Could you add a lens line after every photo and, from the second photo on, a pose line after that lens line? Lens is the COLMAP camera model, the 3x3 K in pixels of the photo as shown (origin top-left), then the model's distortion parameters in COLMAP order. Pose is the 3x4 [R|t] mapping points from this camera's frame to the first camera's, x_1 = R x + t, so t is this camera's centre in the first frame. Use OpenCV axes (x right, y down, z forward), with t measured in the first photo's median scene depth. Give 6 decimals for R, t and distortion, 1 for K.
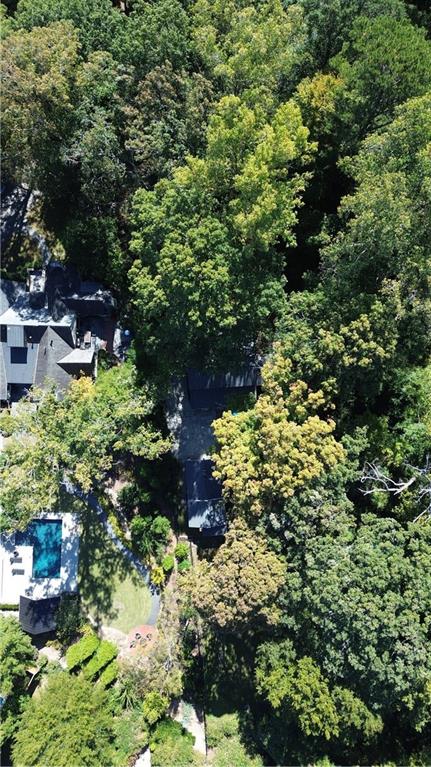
lens RADIAL K [[539.1, 0, 215.5], [0, 539.1, 383.5], [0, 0, 1]] dist [0.104542, -0.100358]
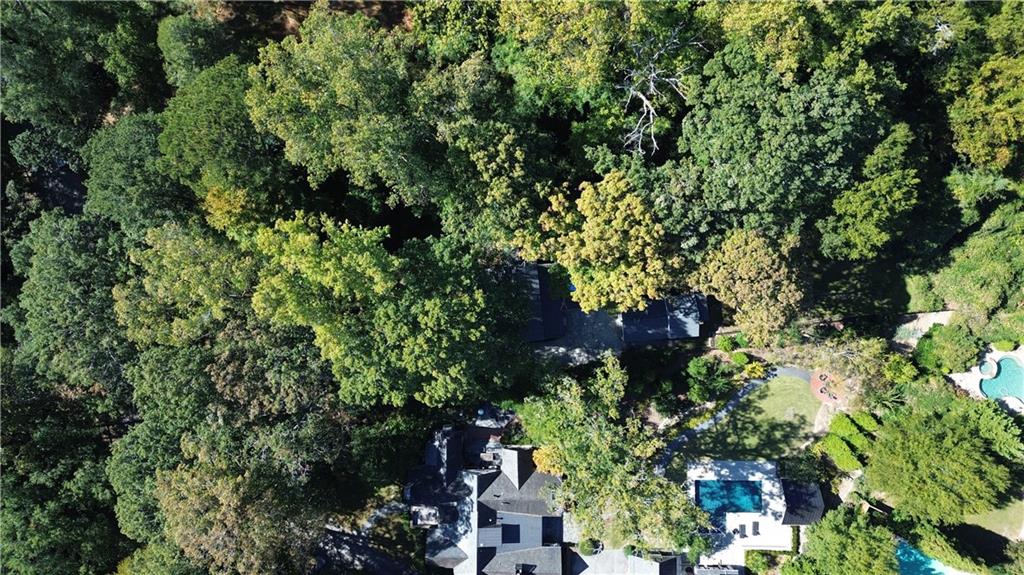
lens RADIAL K [[719.8, 0, 509.3], [0, 719.8, 294.2], [0, 0, 1]] dist [0.104542, -0.100358]
pose [[-0.025415, -0.999380, 0.024351, -0.001597], [0.999668, -0.025305, 0.004789, -0.061896], [-0.004170, 0.024465, 0.999692, -0.233706]]
